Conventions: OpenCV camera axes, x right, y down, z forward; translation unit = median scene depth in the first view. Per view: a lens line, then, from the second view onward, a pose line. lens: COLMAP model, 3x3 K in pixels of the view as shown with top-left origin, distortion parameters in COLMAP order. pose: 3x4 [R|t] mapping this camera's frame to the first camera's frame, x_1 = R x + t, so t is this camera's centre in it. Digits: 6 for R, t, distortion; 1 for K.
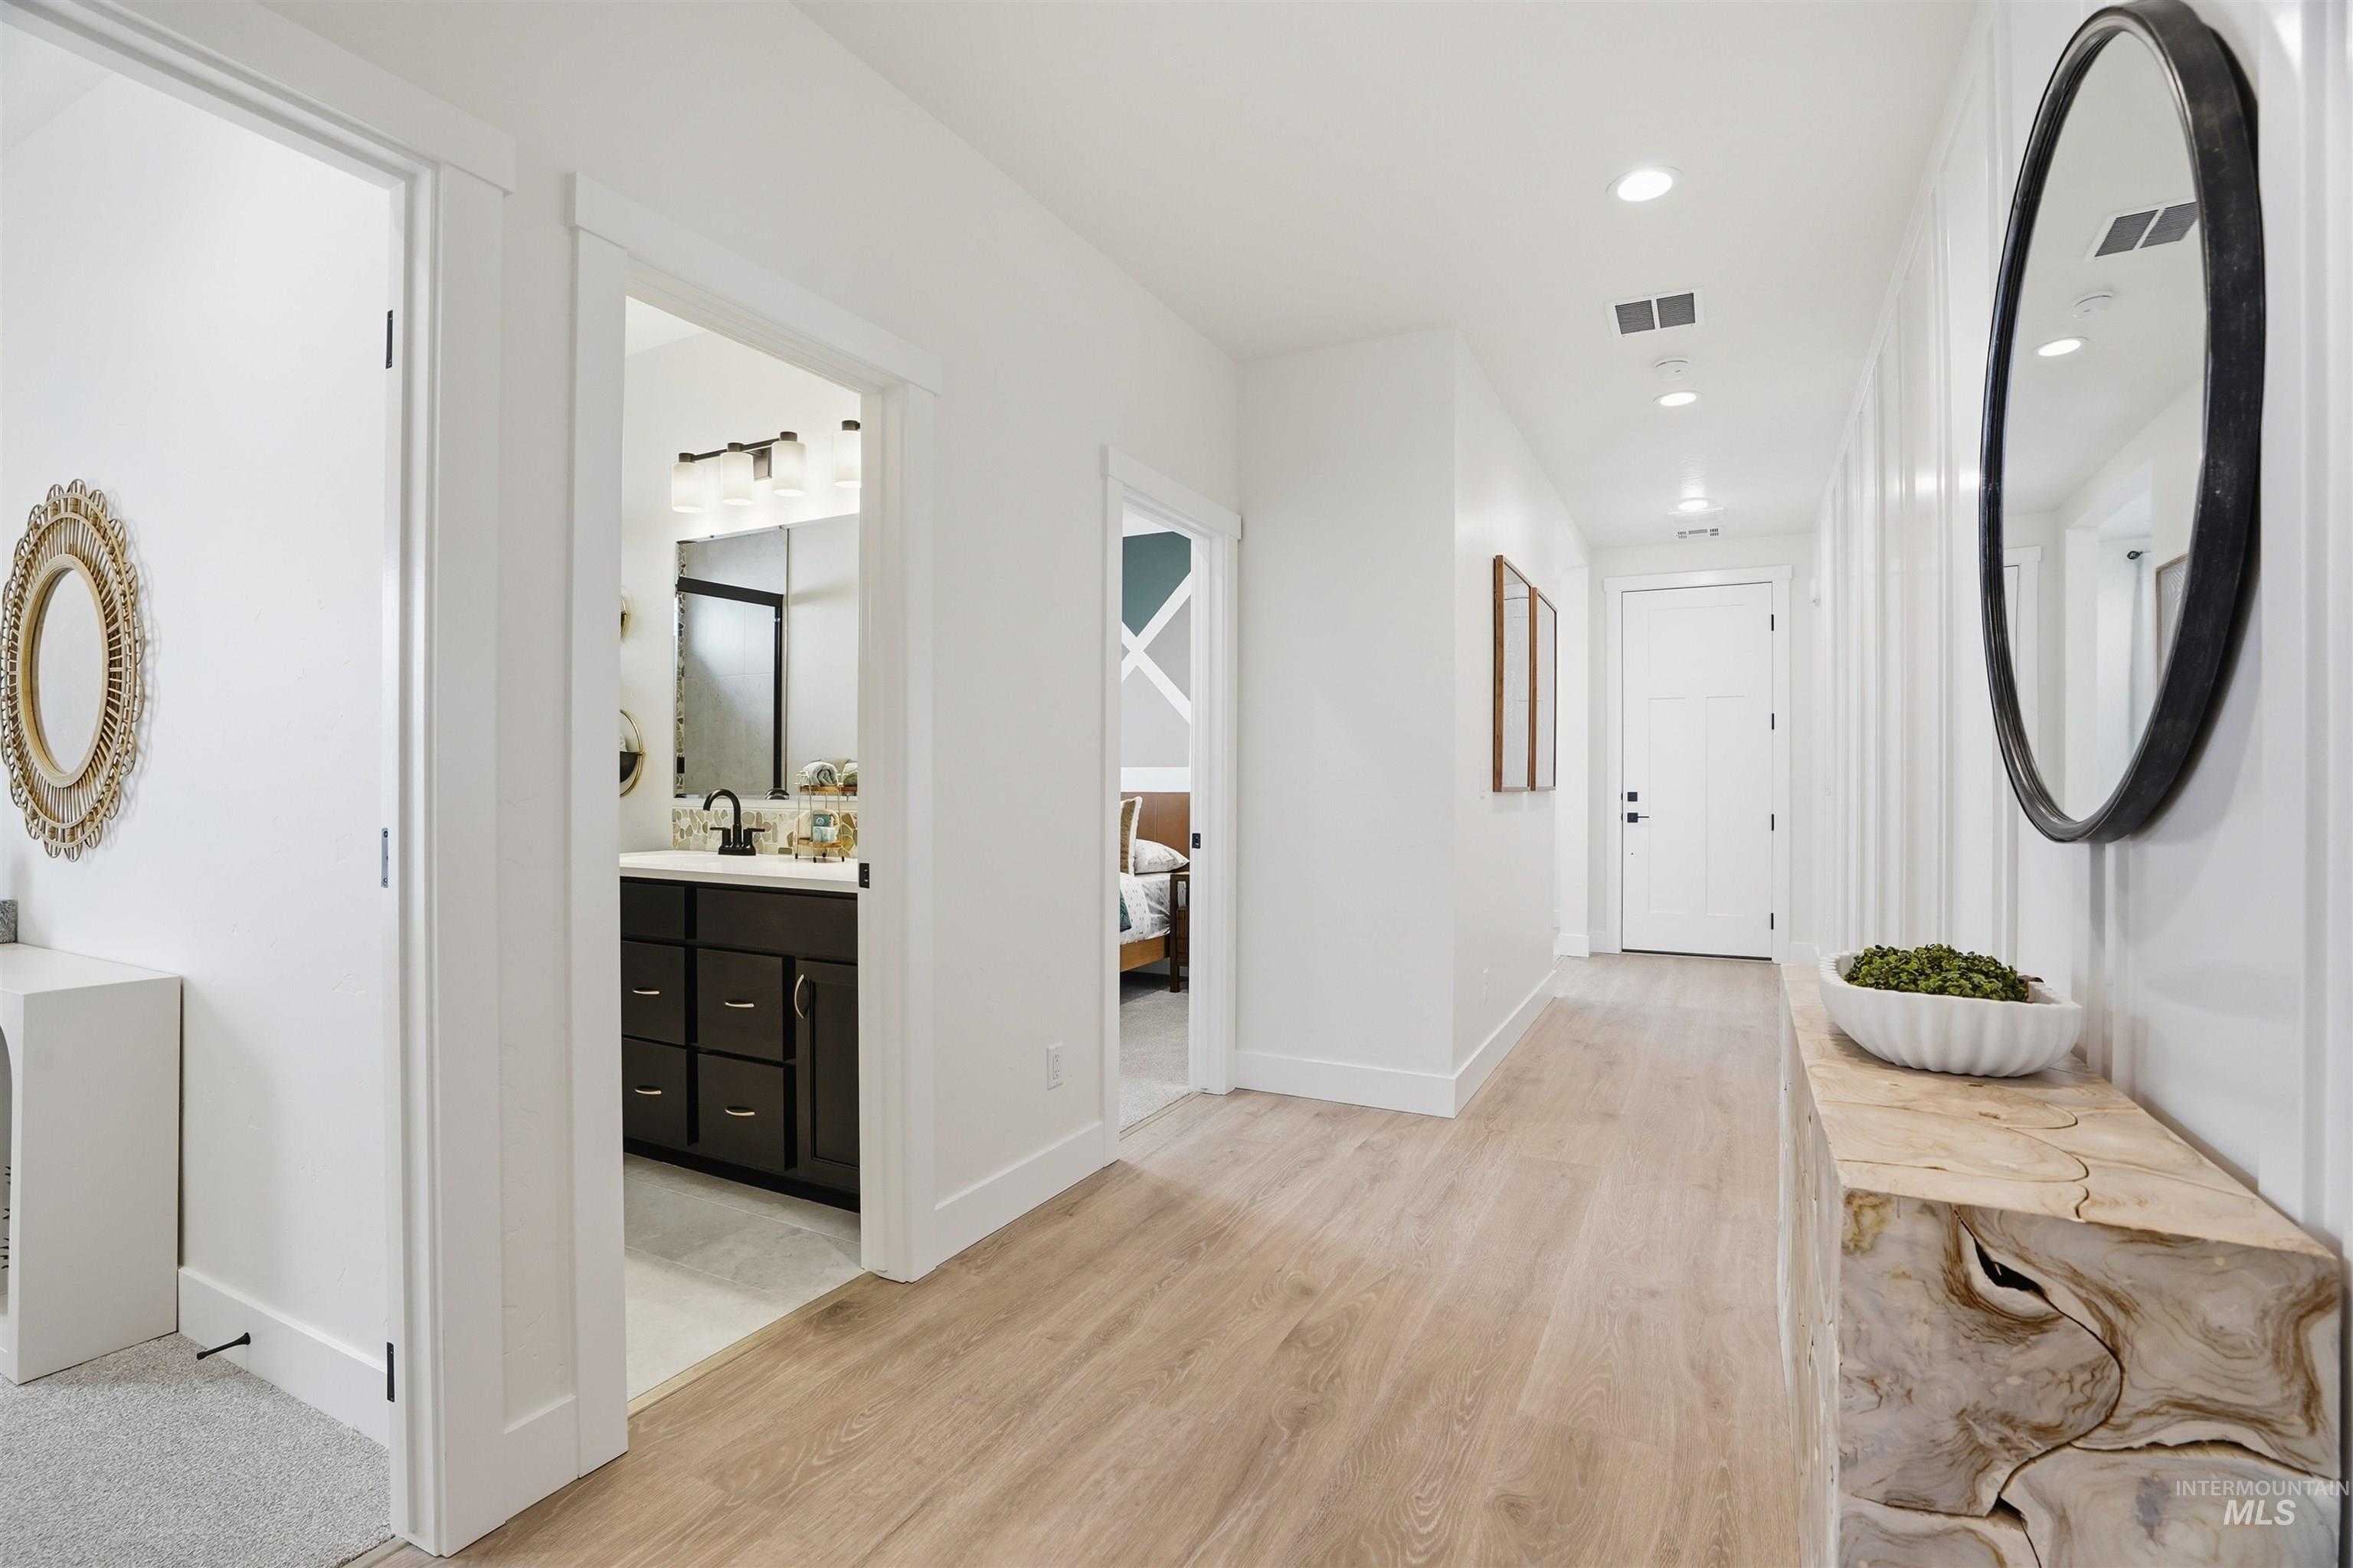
lens RADIAL K [[1101.0, 0, 1155.4], [0, 1101.0, 774.0], [0, 0, 1]] dist [-0.036737, 0.004131]
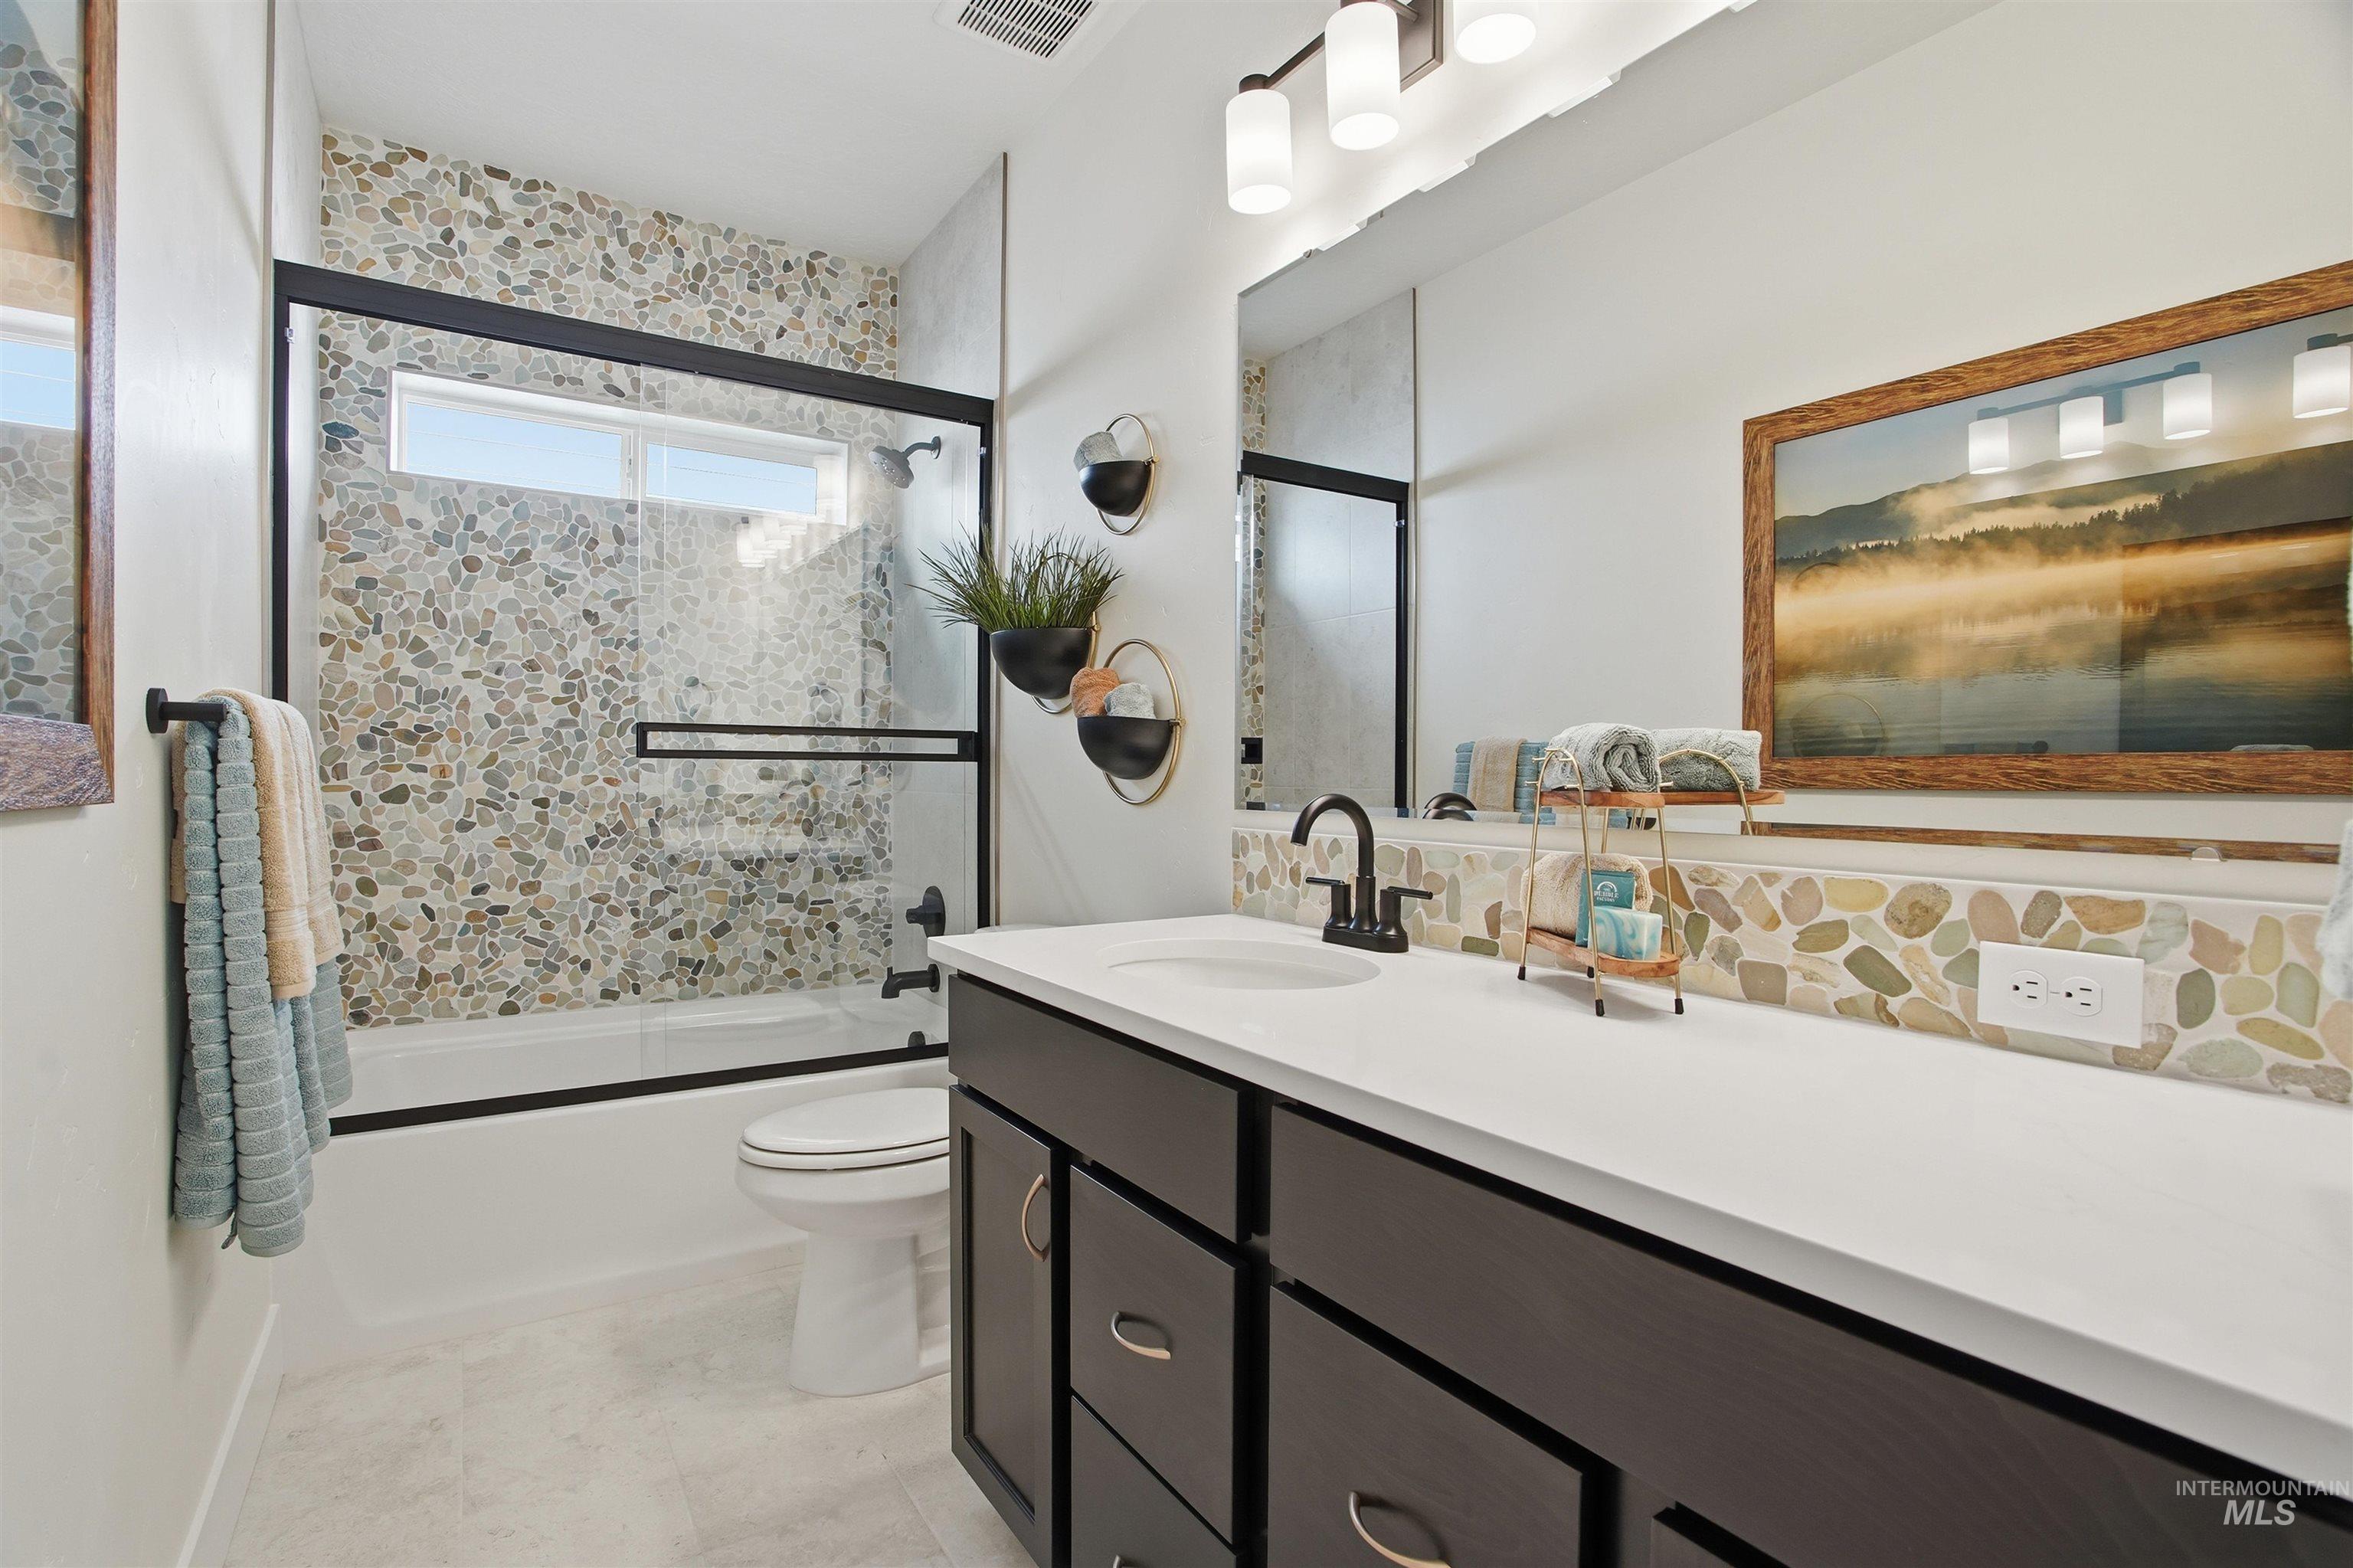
lens RADIAL K [[1101.0, 0, 1167.9], [0, 1101.0, 778.2], [0, 0, 1]] dist [-0.036737, 0.004131]
pose [[0.876812, 0.002429, -0.480828, -0.238191], [-0.000785, 0.999993, 0.003620, 0.006167], [0.480833, -0.002797, 0.876808, 0.573924]]
